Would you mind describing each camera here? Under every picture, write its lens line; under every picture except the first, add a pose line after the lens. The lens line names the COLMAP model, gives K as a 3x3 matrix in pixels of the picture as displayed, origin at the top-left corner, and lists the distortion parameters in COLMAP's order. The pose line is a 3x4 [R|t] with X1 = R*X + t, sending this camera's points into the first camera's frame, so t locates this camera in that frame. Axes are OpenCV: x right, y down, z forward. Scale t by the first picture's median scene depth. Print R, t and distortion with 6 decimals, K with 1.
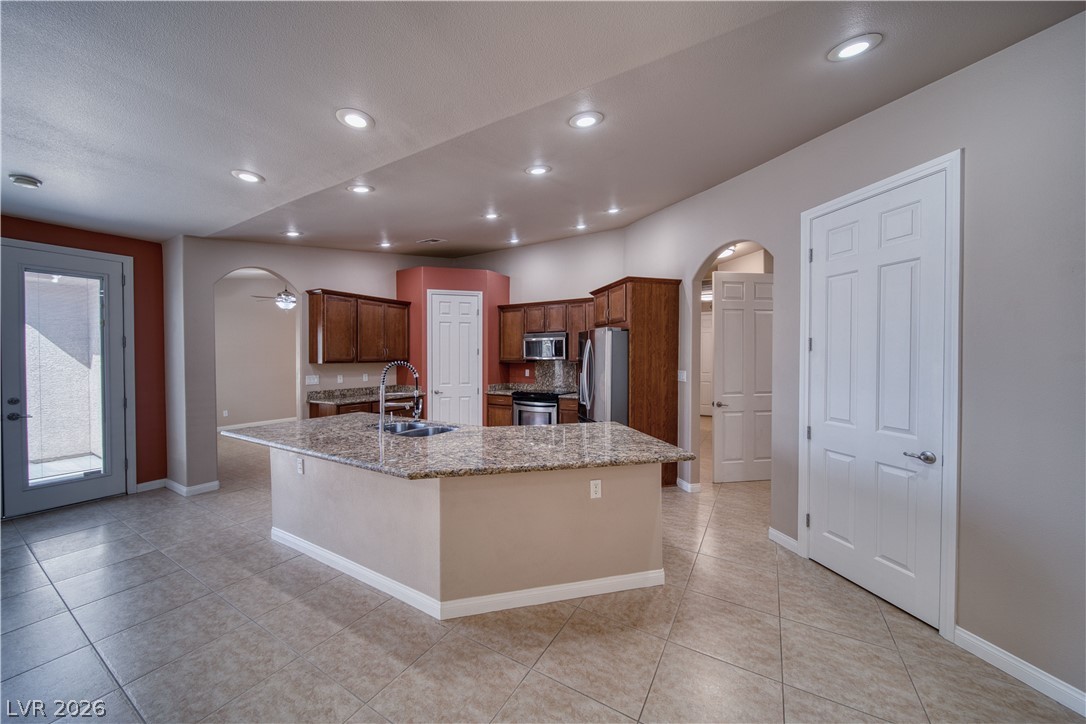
lens RADIAL K [[379.9, 0, 542.5], [0, 379.9, 361.0], [0, 0, 1]] dist [-0.003183, -0.000320]
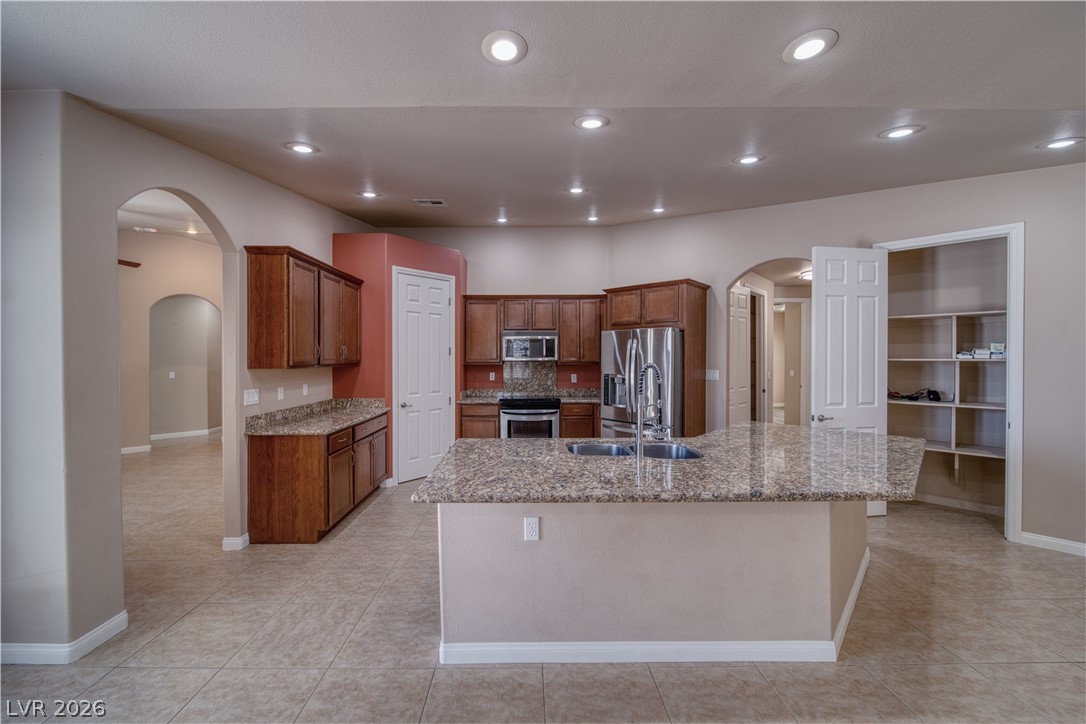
lens RADIAL K [[403.2, 0, 528.5], [0, 403.2, 360.0], [0, 0, 1]] dist [-0.001239, -0.000468]
pose [[0.860521, -0.005076, 0.509390, -0.481124], [0.008060, 0.999961, -0.003653, -0.001915], [-0.509352, 0.007249, 0.860528, 0.202556]]
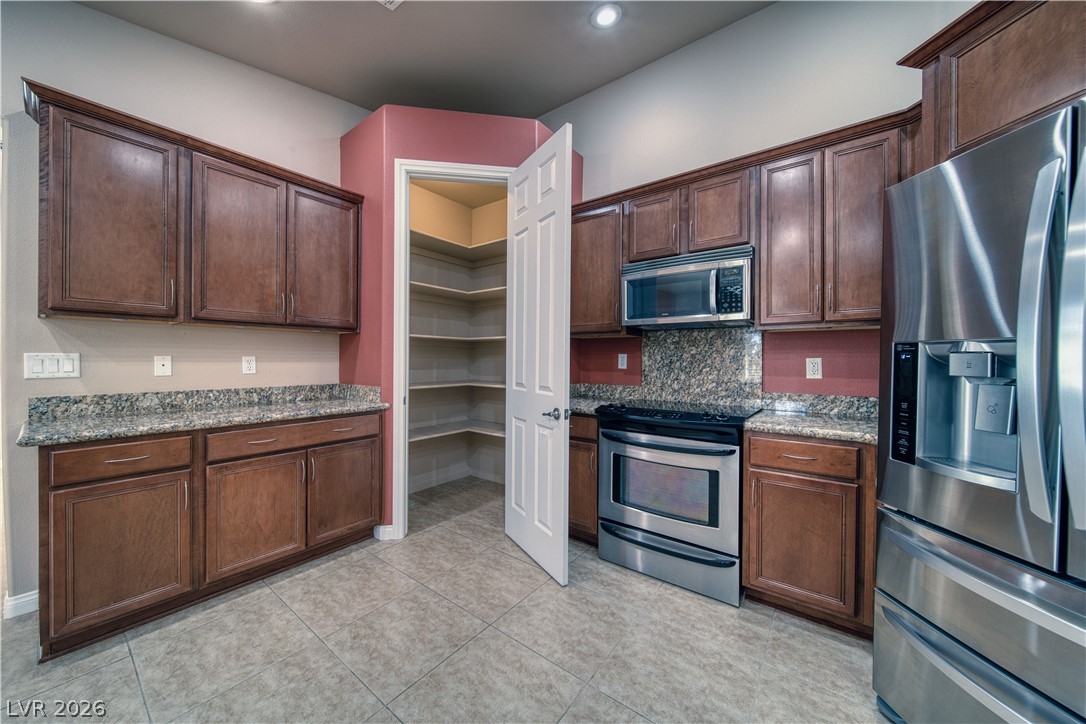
lens RADIAL K [[379.9, 0, 542.5], [0, 379.9, 361.0], [0, 0, 1]] dist [-0.003183, -0.000320]
pose [[0.991774, 0.007230, -0.127799, -0.085802], [-0.008238, 0.999939, -0.007353, 0.038727], [0.127738, 0.008346, 0.991773, 0.610478]]
